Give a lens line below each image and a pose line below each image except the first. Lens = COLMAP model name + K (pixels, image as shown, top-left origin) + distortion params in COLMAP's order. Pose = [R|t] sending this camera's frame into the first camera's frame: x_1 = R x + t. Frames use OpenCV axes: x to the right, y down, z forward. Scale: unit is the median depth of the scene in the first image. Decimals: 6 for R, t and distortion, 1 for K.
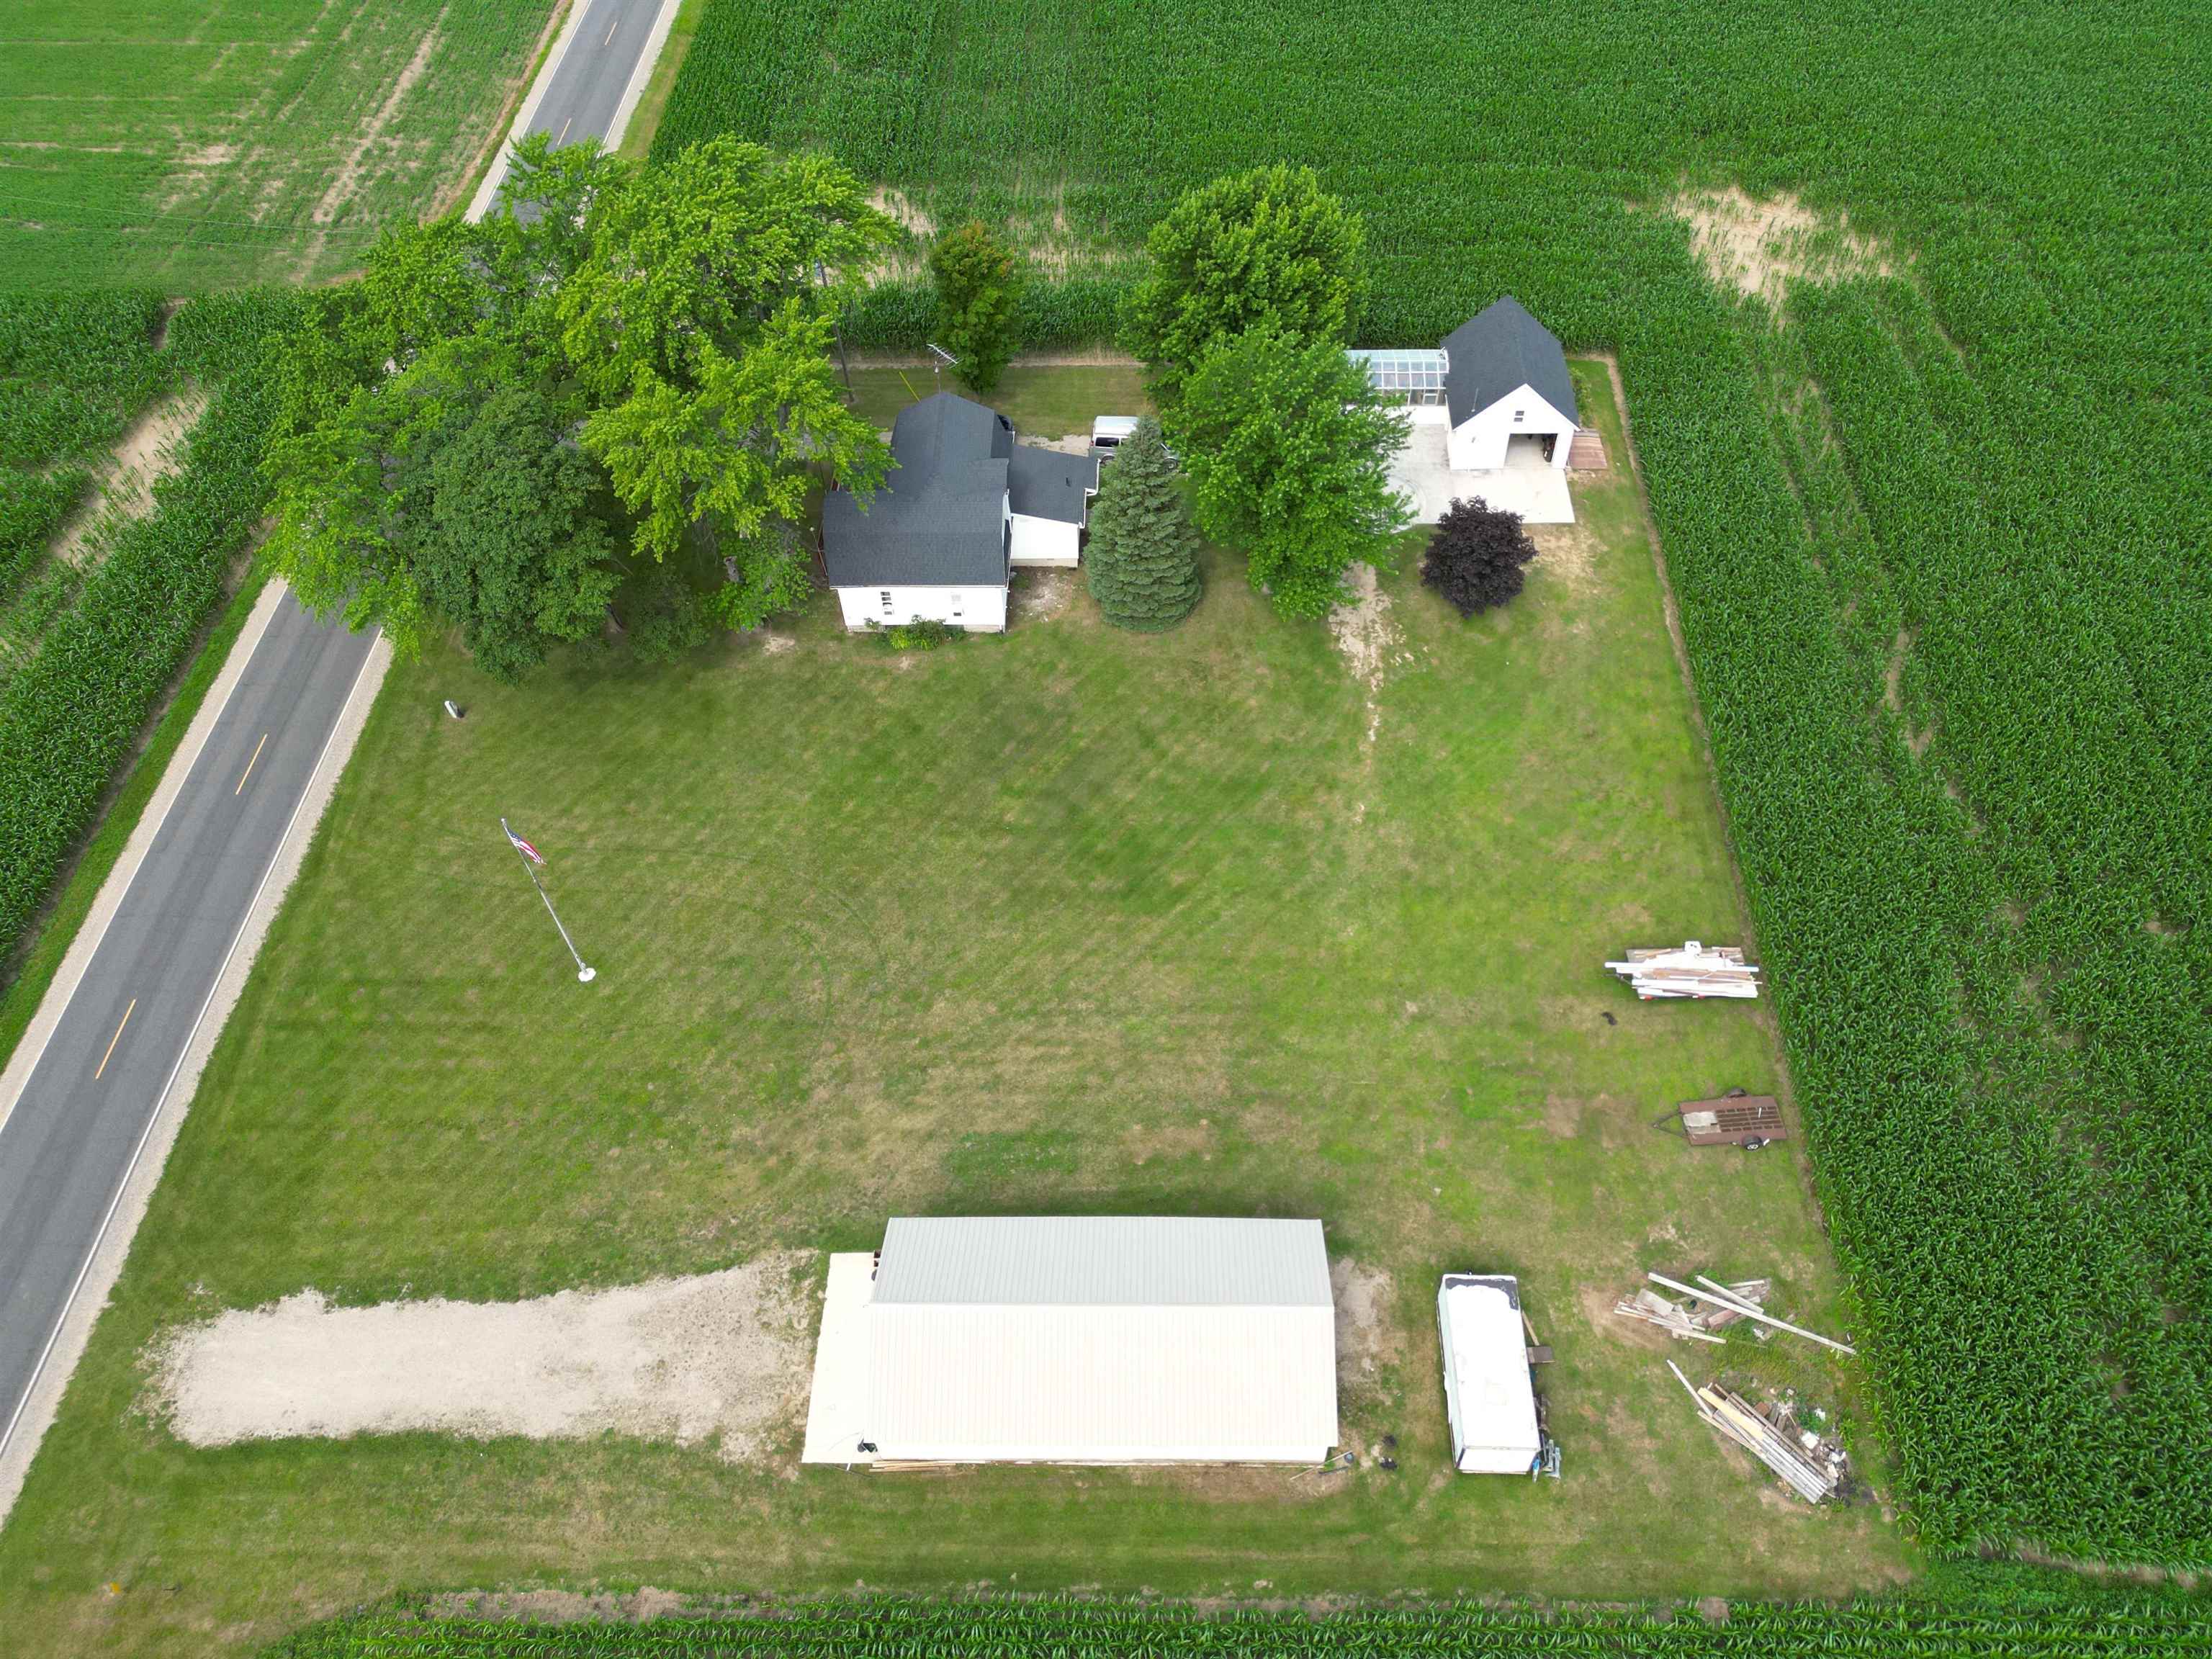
lens RADIAL K [[1528.0, 0, 1117.2], [0, 1528.0, 831.9], [0, 0, 1]] dist [0.091869, -0.096071]
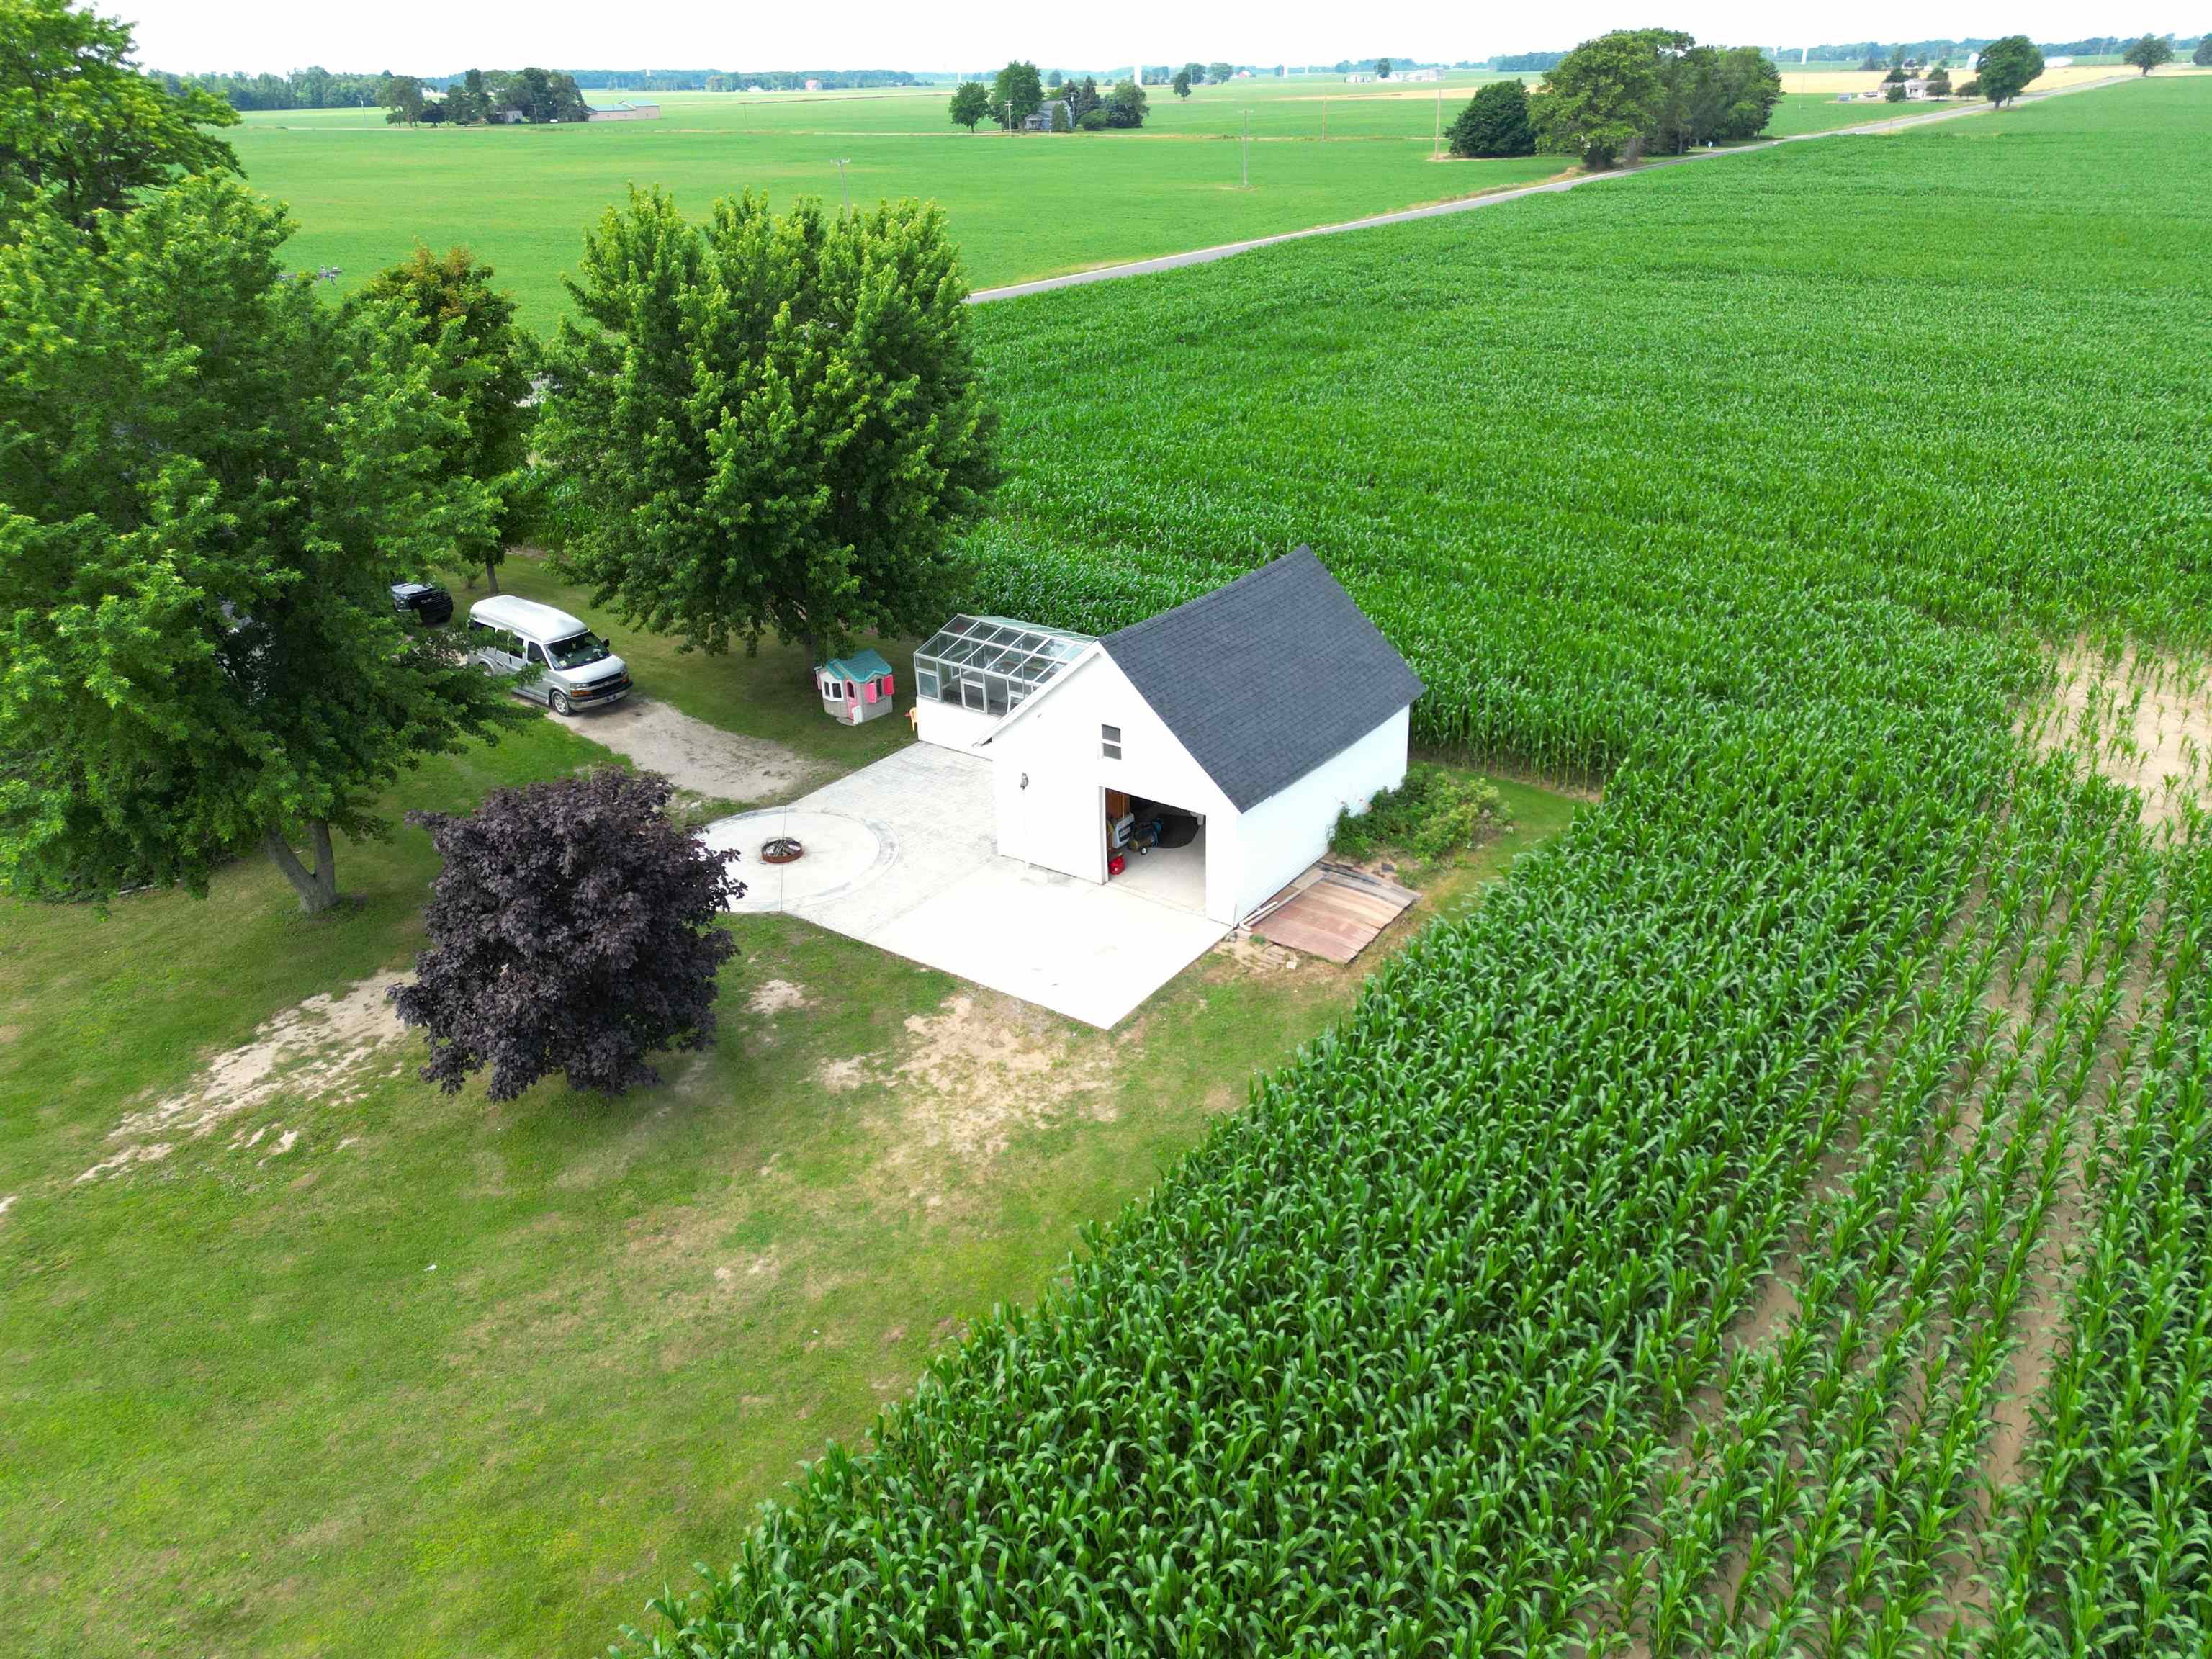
lens RADIAL K [[1549.3, 0, 1125.8], [0, 1549.3, 831.9], [0, 0, 1]] dist [0.076313, -0.069555]
pose [[0.831441, 0.248275, -0.497056, 0.538783], [-0.430810, 0.853018, -0.294555, -0.162732], [0.350867, 0.459042, 0.816194, 0.820597]]
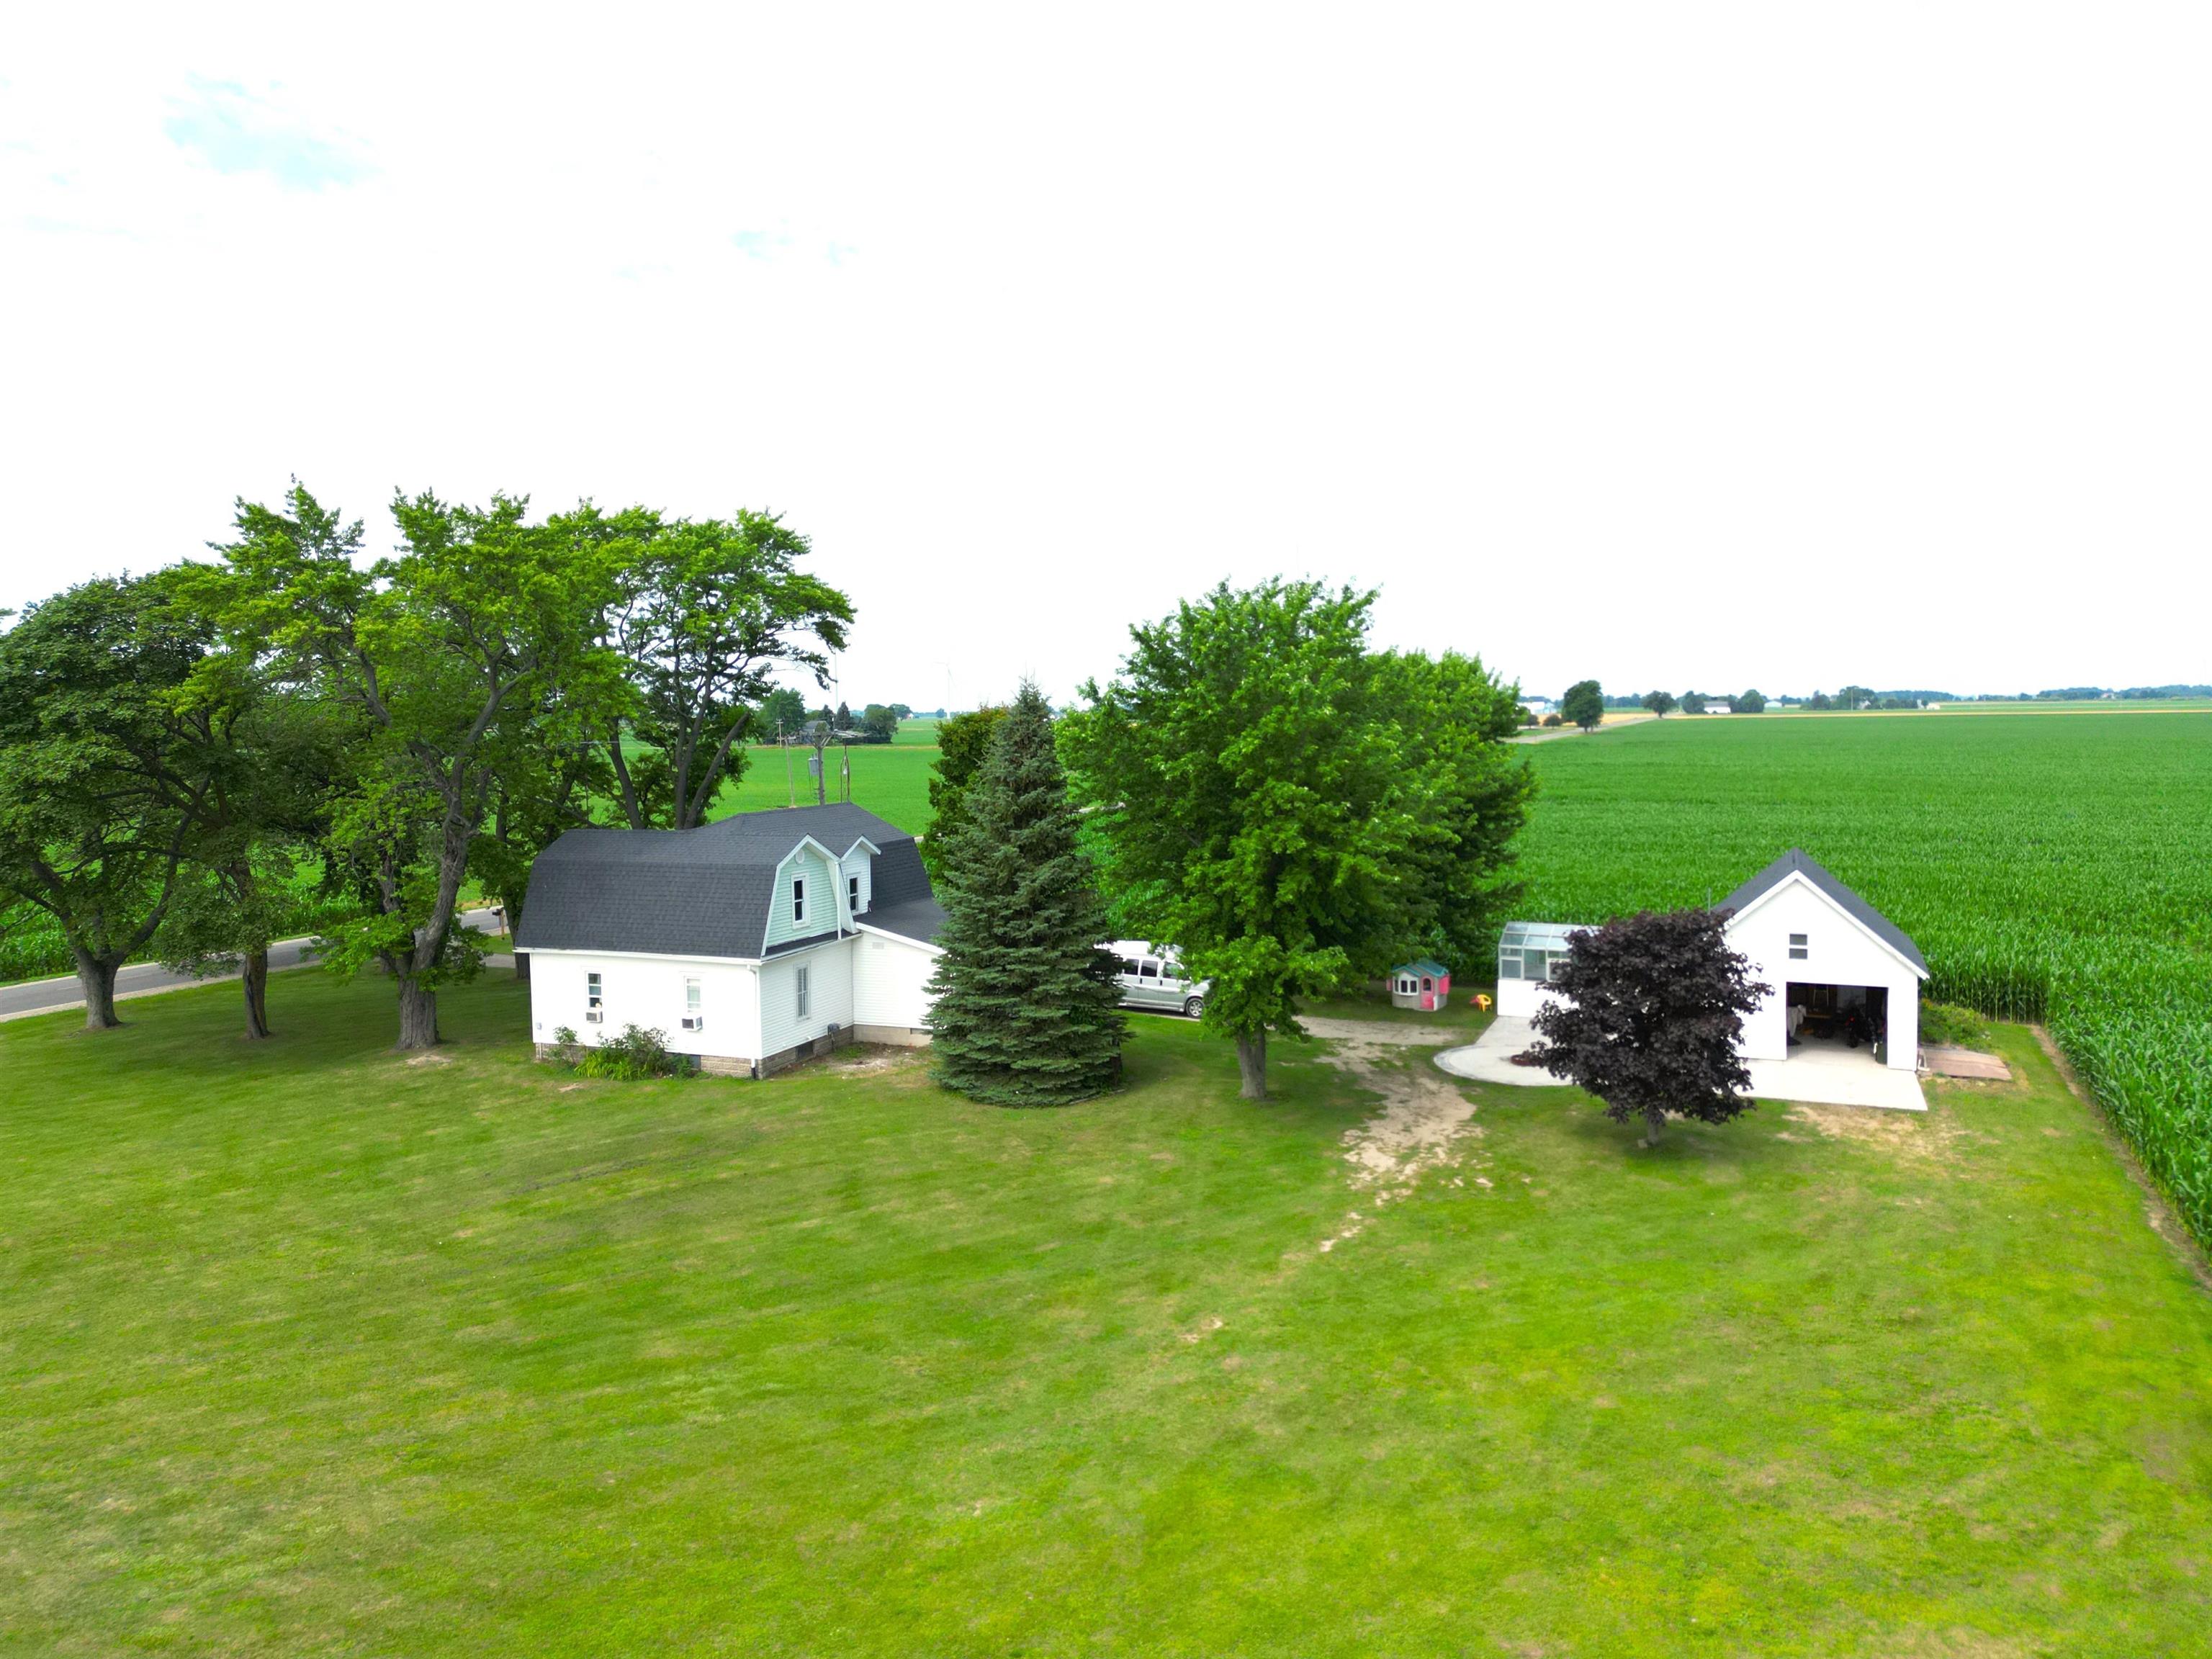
lens RADIAL K [[1549.3, 0, 1125.8], [0, 1549.3, 831.9], [0, 0, 1]] dist [0.076313, -0.069555]
pose [[0.936220, 0.039806, -0.349152, 0.269429], [-0.279856, 0.685370, -0.672271, 0.166726], [0.212538, 0.727106, 0.652798, 0.656339]]
